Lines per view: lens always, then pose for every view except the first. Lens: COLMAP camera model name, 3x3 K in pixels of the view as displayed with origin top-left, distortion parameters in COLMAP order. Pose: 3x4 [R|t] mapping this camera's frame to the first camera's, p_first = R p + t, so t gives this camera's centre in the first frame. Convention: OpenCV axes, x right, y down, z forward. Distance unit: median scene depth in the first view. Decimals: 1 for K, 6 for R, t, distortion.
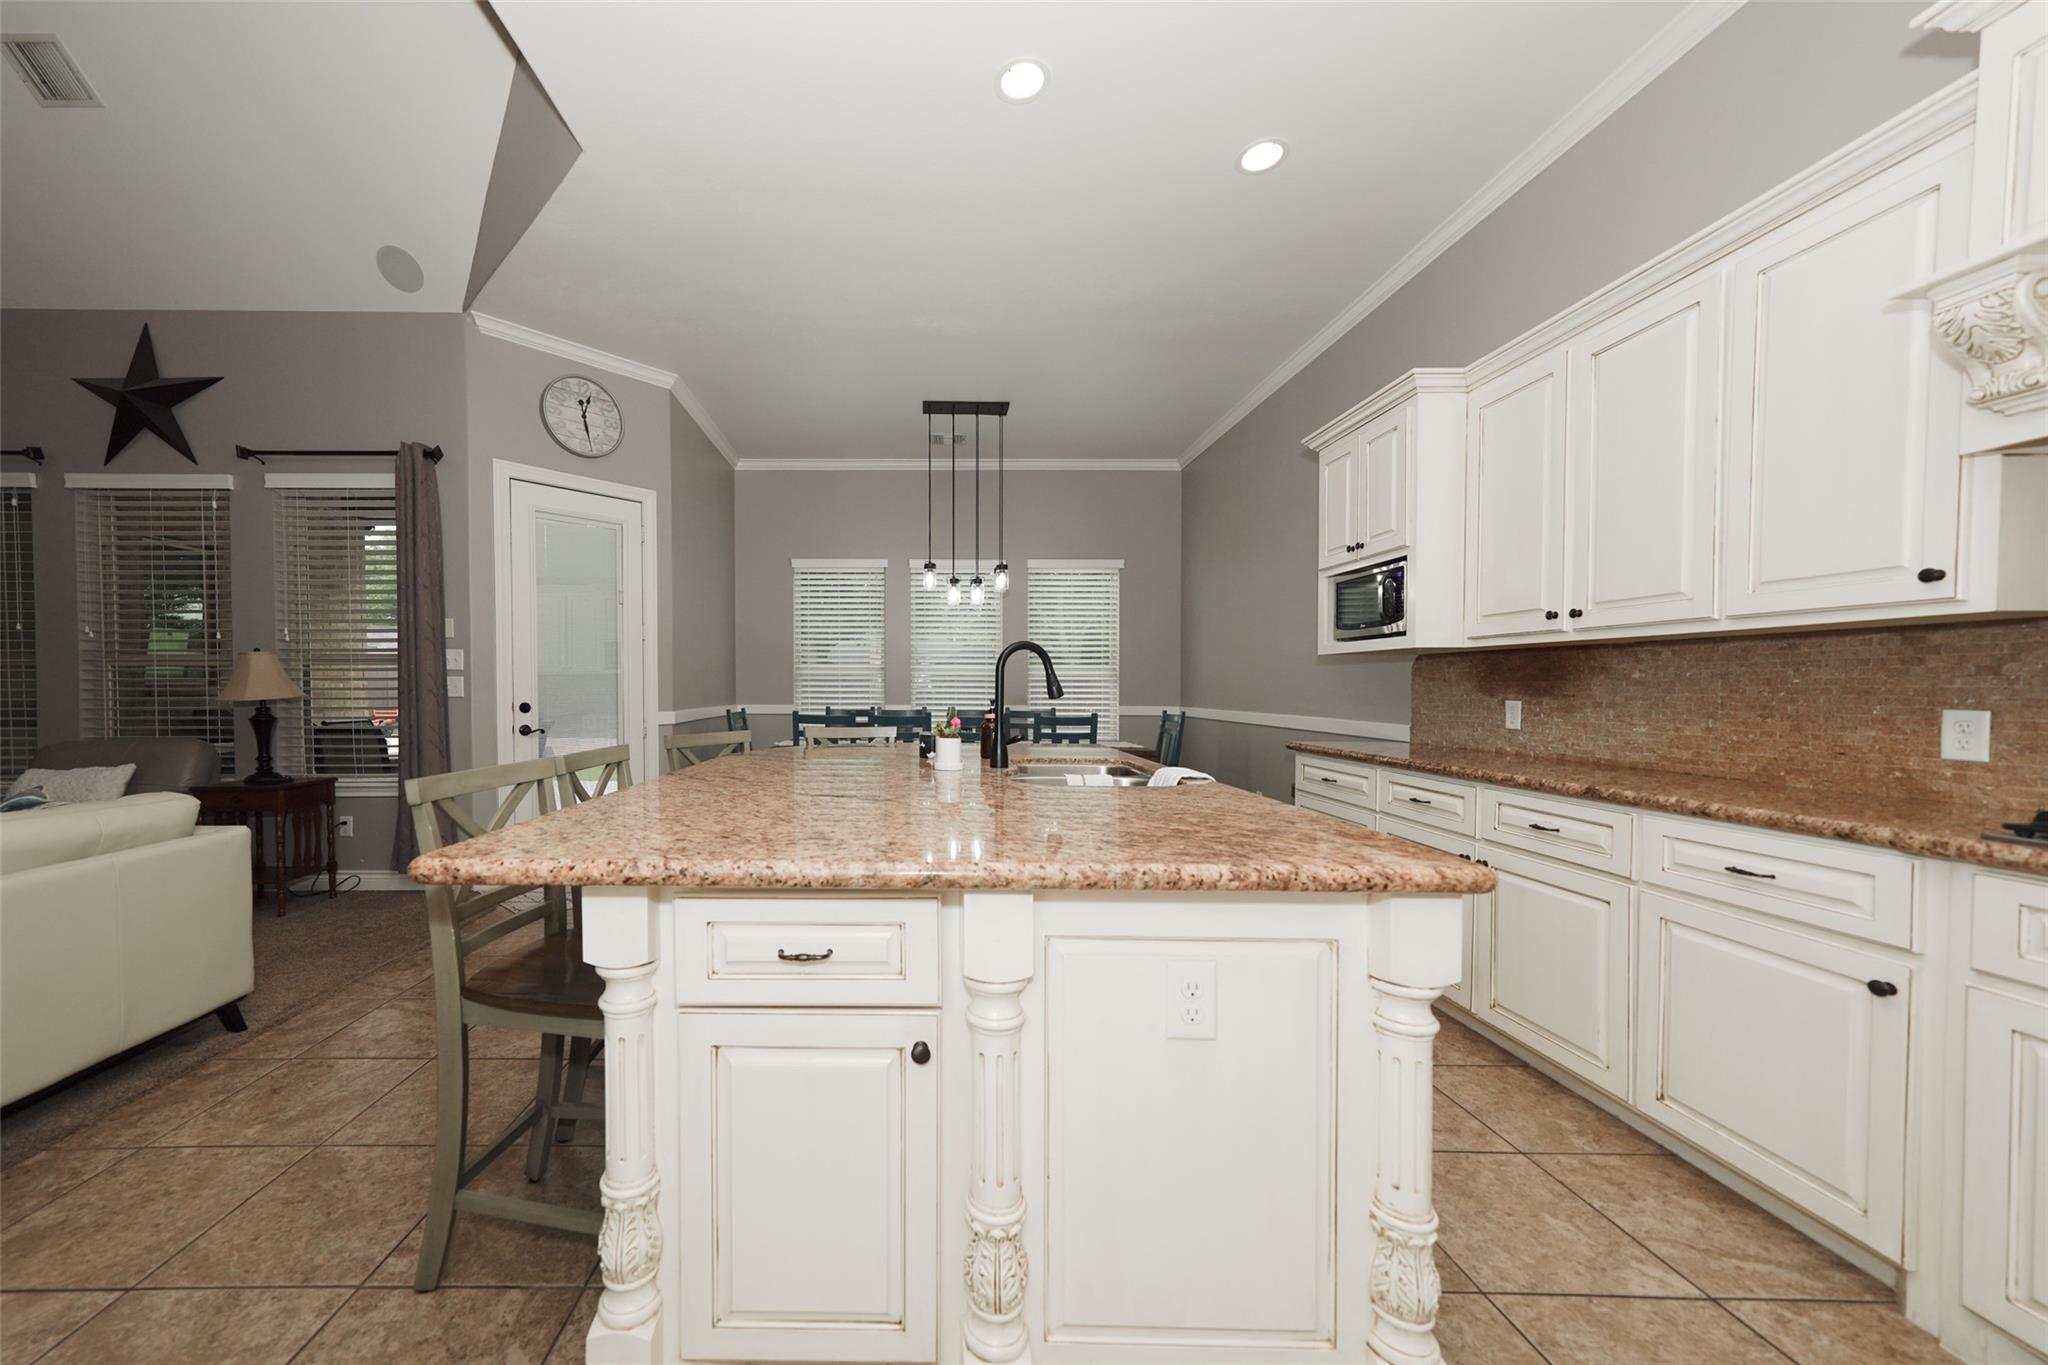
lens RADIAL K [[745.5, 0, 917.7], [0, 745.5, 707.7], [0, 0, 1]] dist [-0.003028, 0.003686]
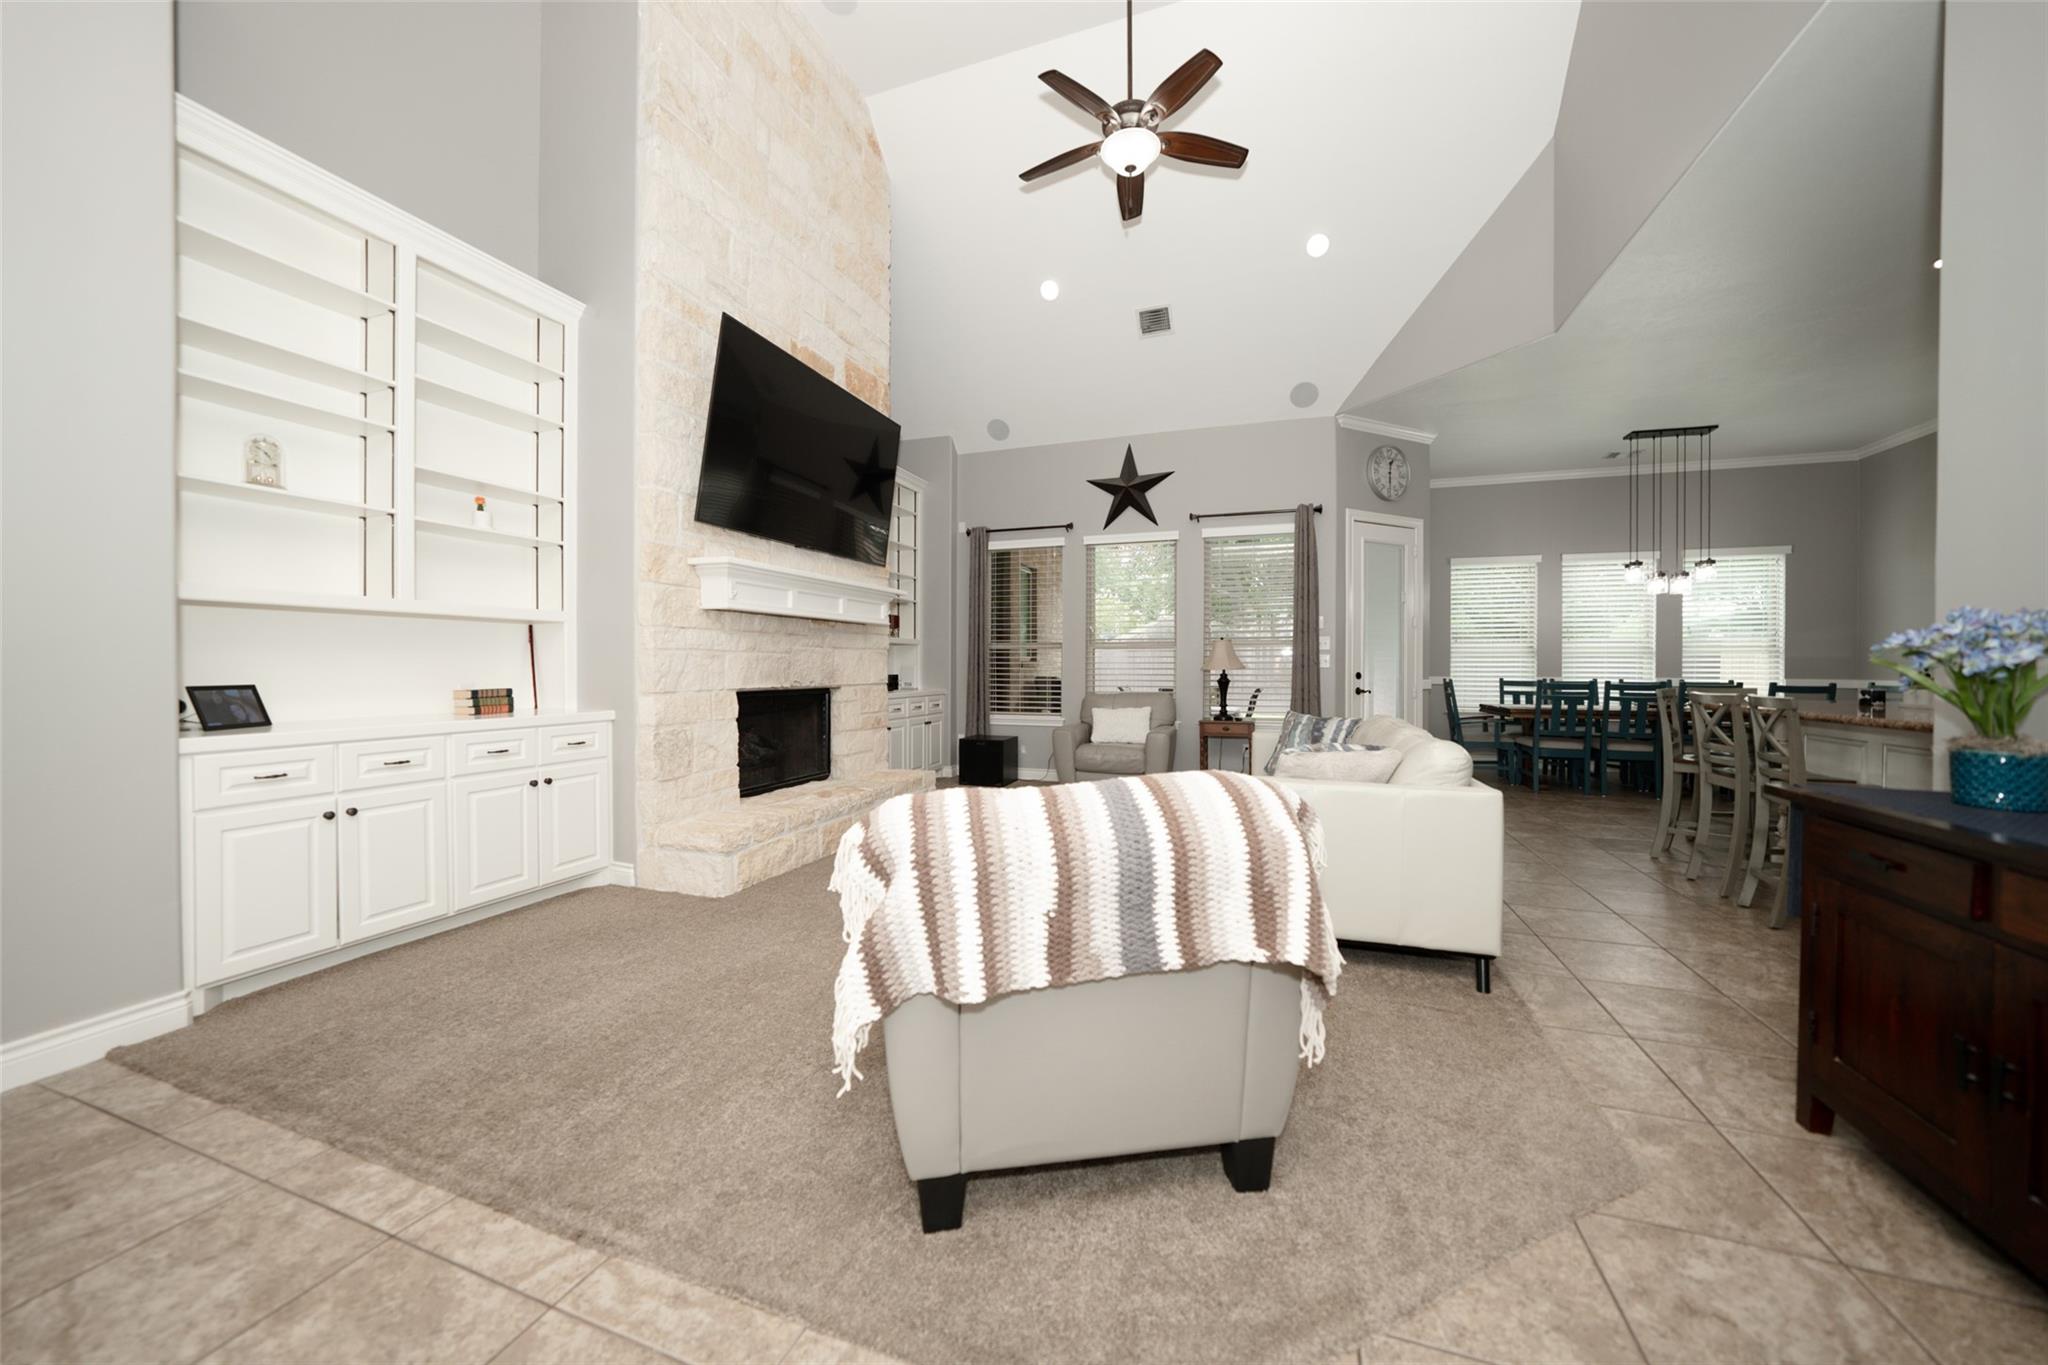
lens RADIAL K [[745.5, 0, 1007.4], [0, 745.5, 669.7], [0, 0, 1]] dist [-0.003028, 0.003686]
pose [[0.948836, 0.003006, -0.315756, -0.780409], [-0.008627, 0.999828, -0.016404, 0.019896], [0.315652, 0.018288, 0.948699, -0.666463]]
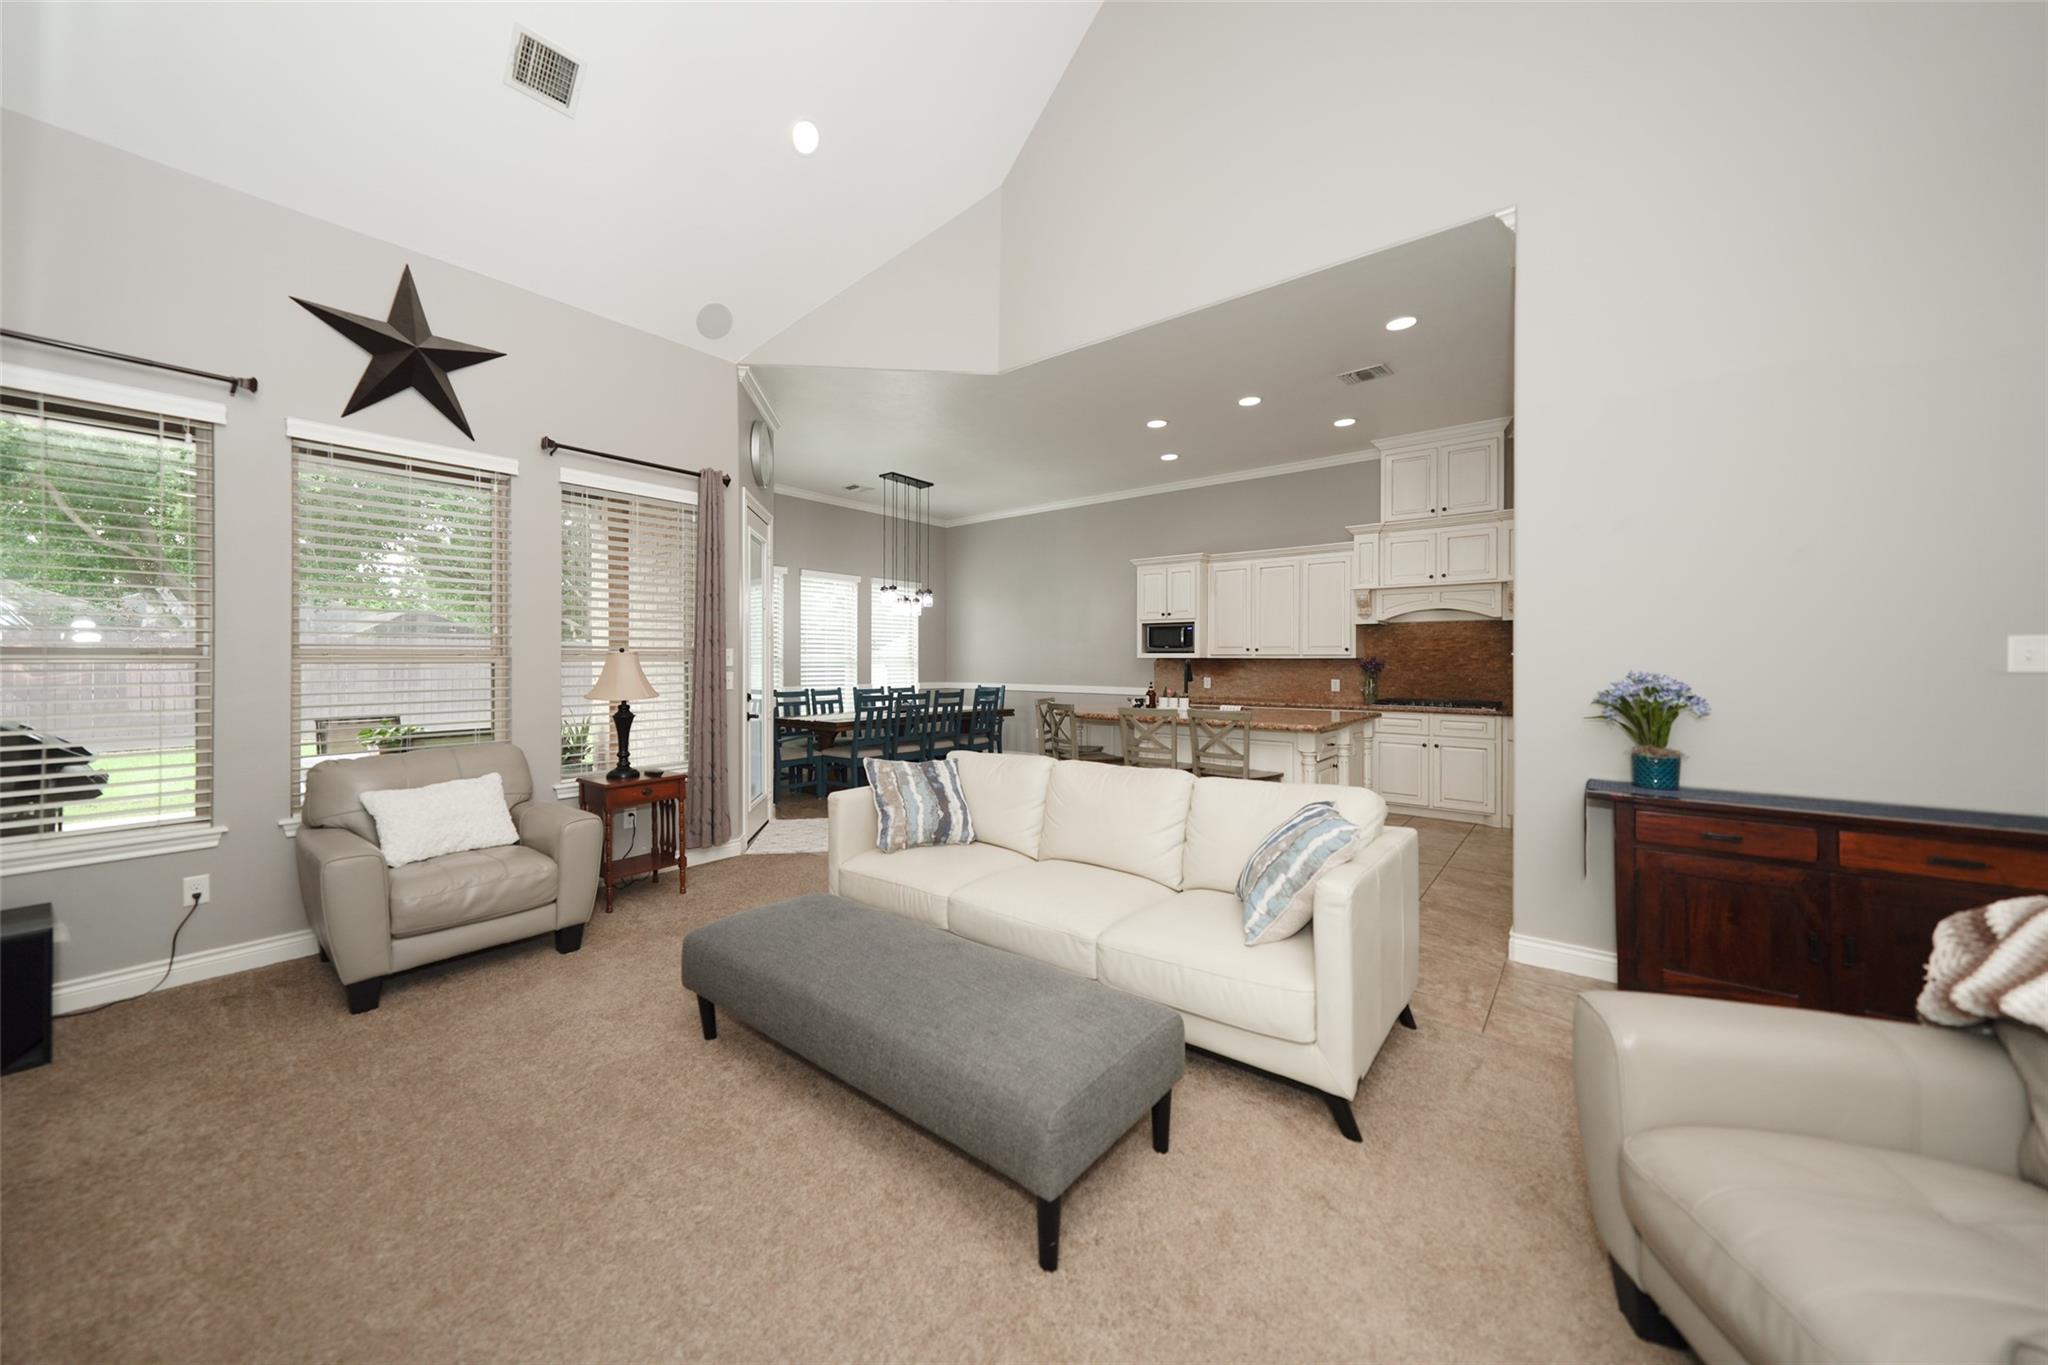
lens RADIAL K [[745.5, 0, 1013.0], [0, 745.5, 662.8], [0, 0, 1]] dist [-0.003028, 0.003686]
pose [[0.618828, -0.002752, 0.785522, -1.301664], [0.021631, 0.999674, -0.013539, -0.031628], [-0.785229, 0.025370, 0.618686, -0.067447]]
